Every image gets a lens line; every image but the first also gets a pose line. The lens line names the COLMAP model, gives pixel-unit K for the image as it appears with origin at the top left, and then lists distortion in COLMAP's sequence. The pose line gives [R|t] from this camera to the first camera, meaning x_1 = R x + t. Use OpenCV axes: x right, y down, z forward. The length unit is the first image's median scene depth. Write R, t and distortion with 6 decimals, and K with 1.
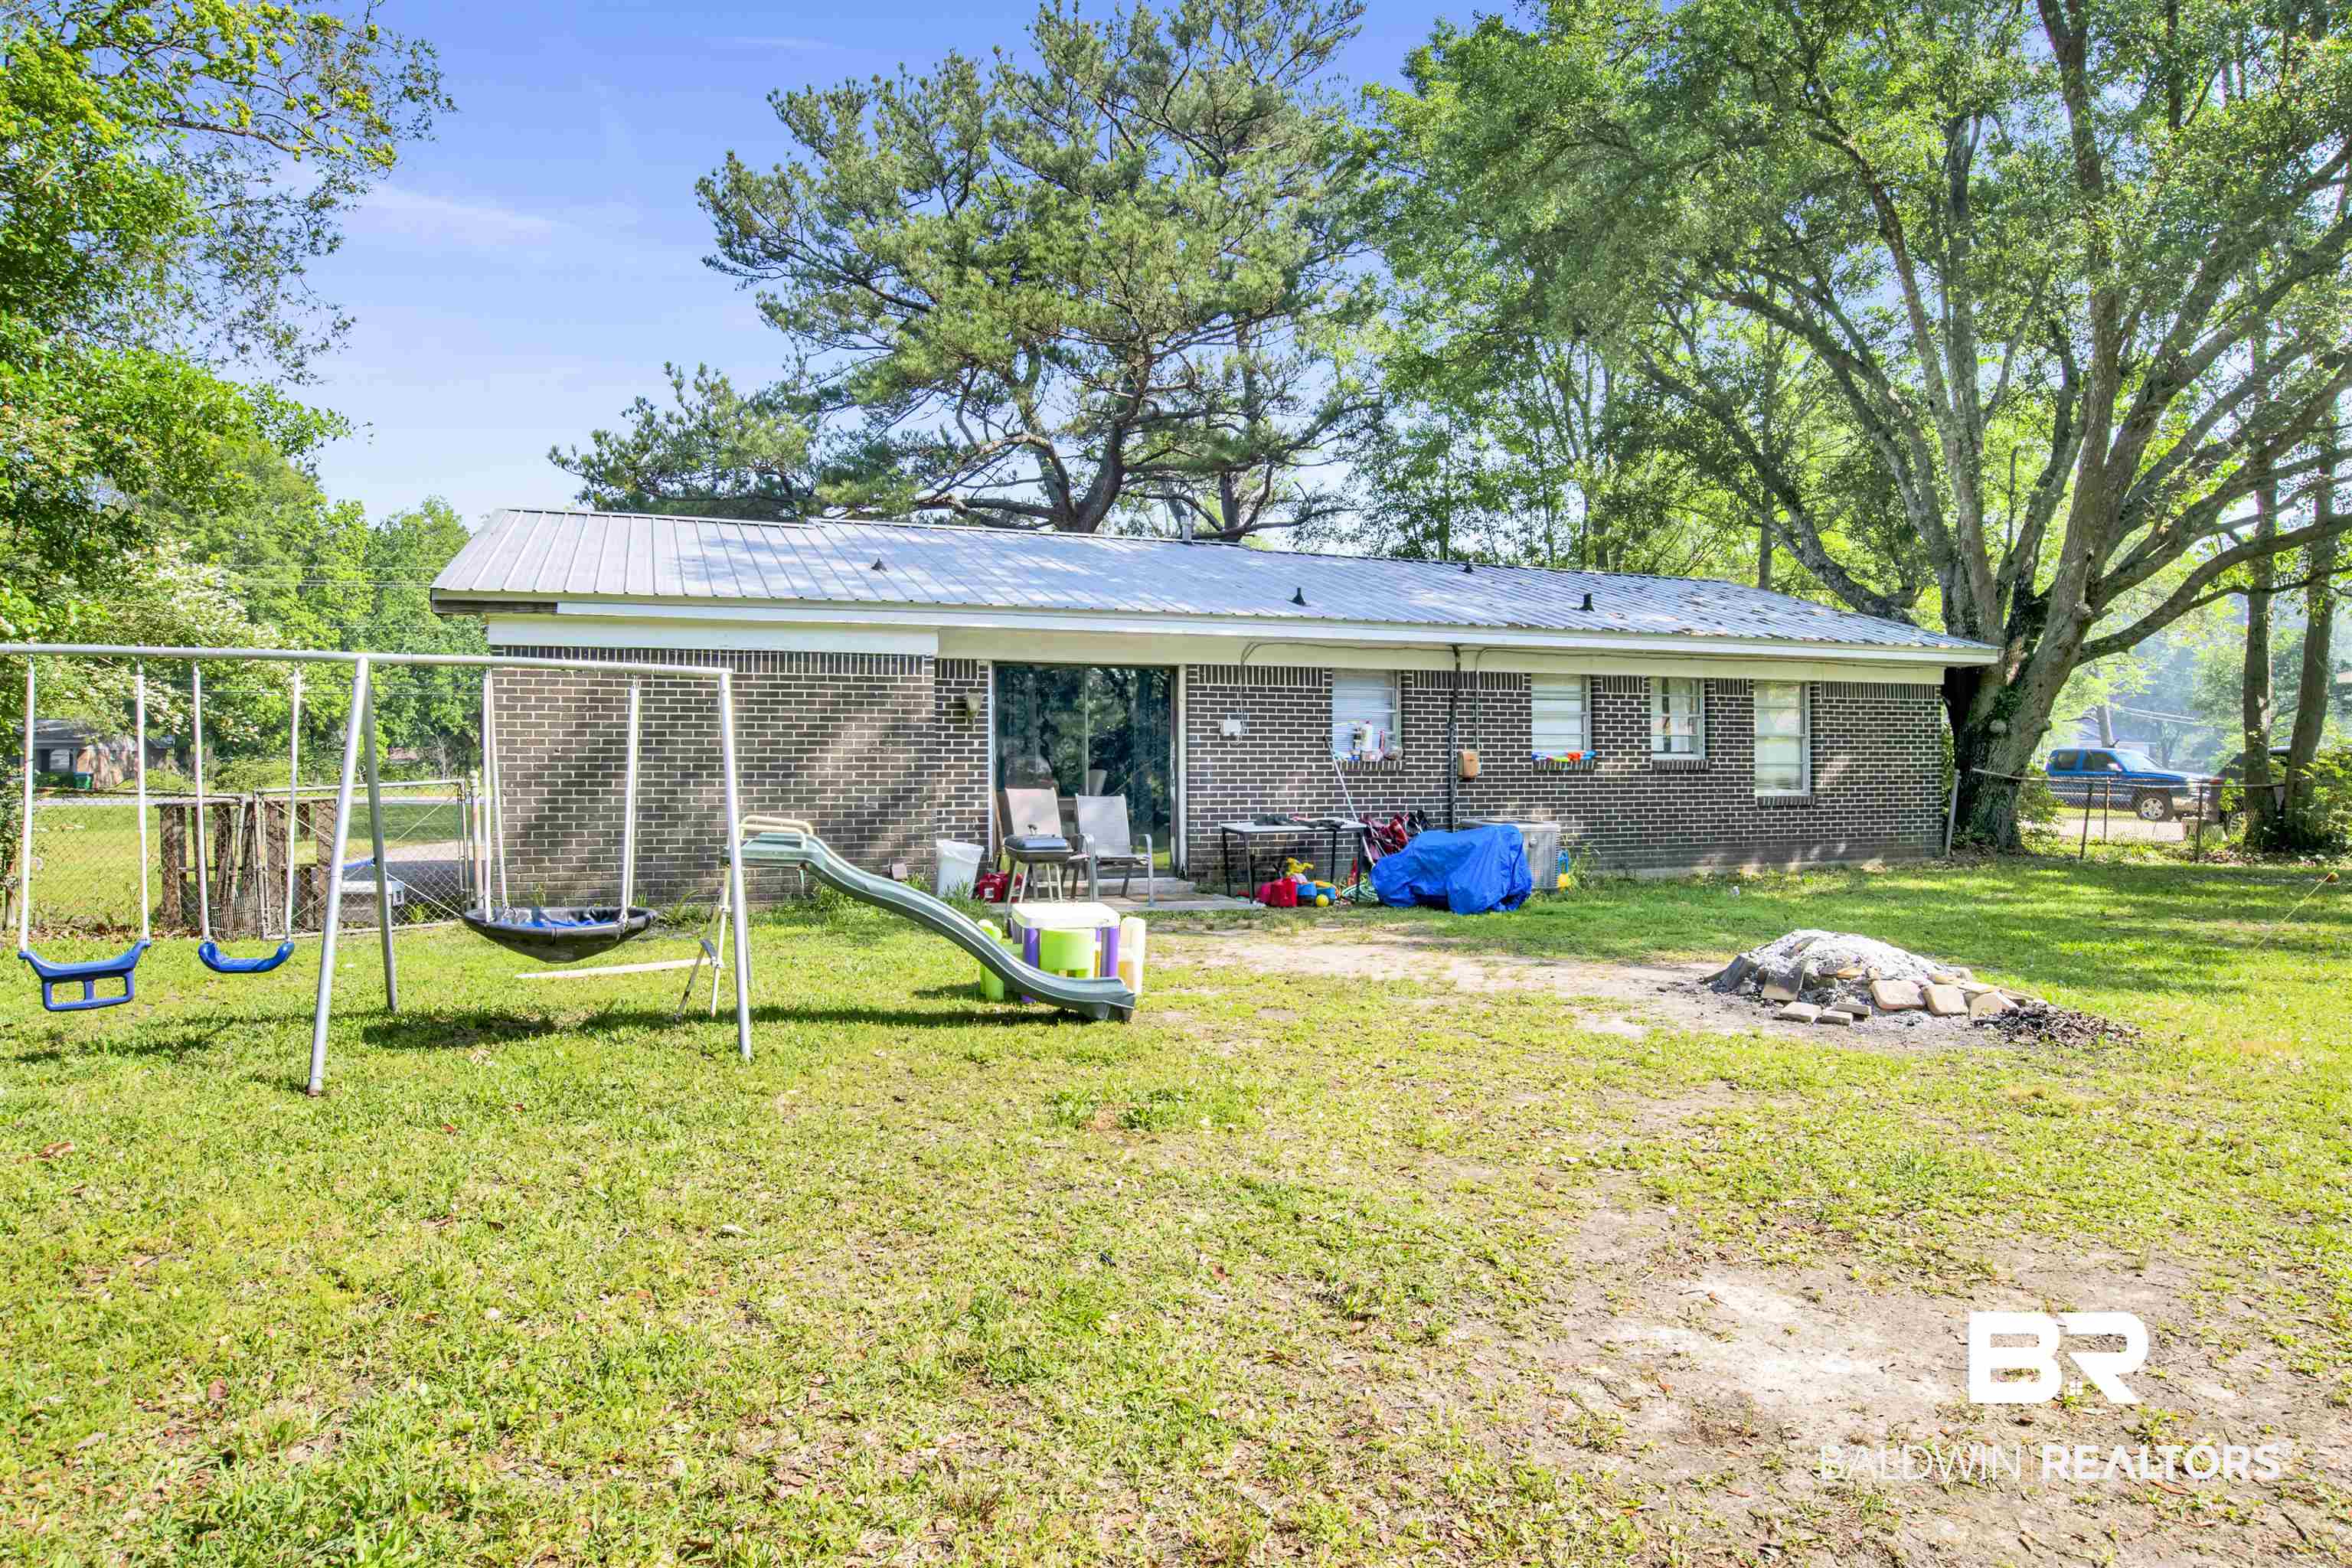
lens RADIAL K [[1237.8, 0, 1200.1], [0, 1237.8, 769.1], [0, 0, 1]] dist [-0.070188, 0.023242]
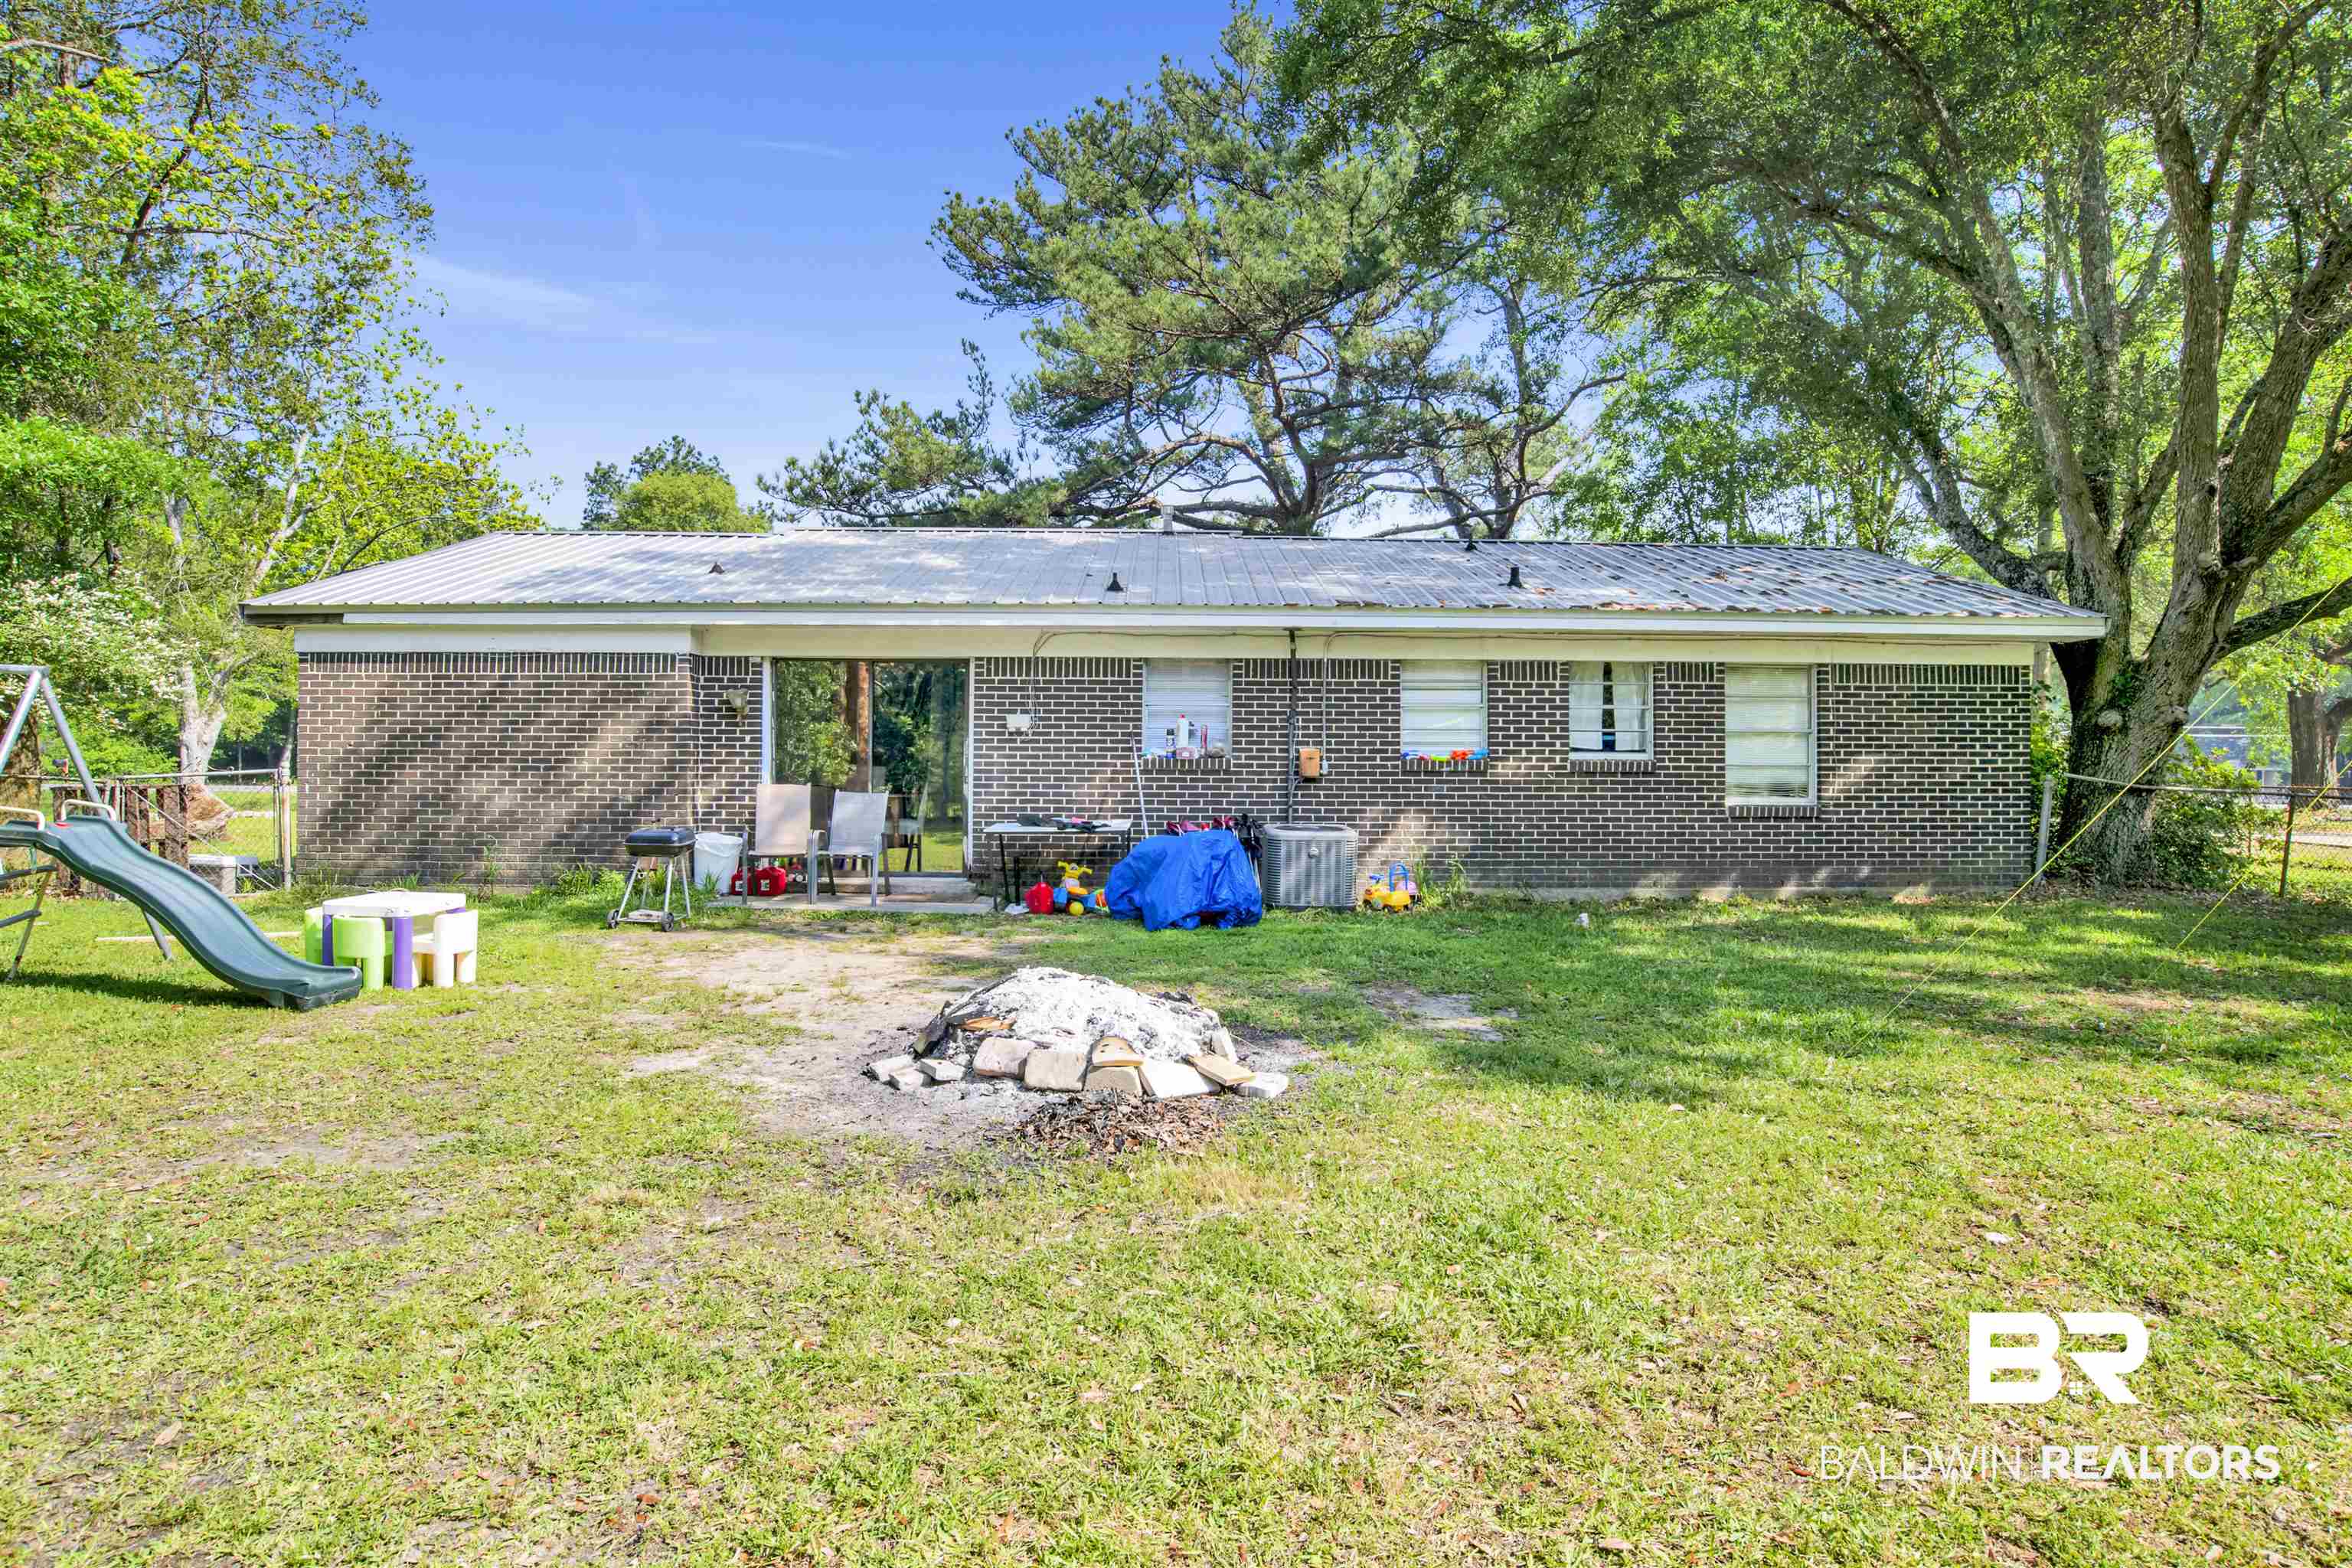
lens RADIAL K [[1227.9, 0, 1193.9], [0, 1227.9, 769.7], [0, 0, 1]] dist [-0.075004, 0.027273]
pose [[0.954307, 0.007406, -0.298736, 0.376437], [-0.007745, 0.999970, 0.000050, 0.001302], [0.298727, 0.002266, 0.954336, 0.122968]]
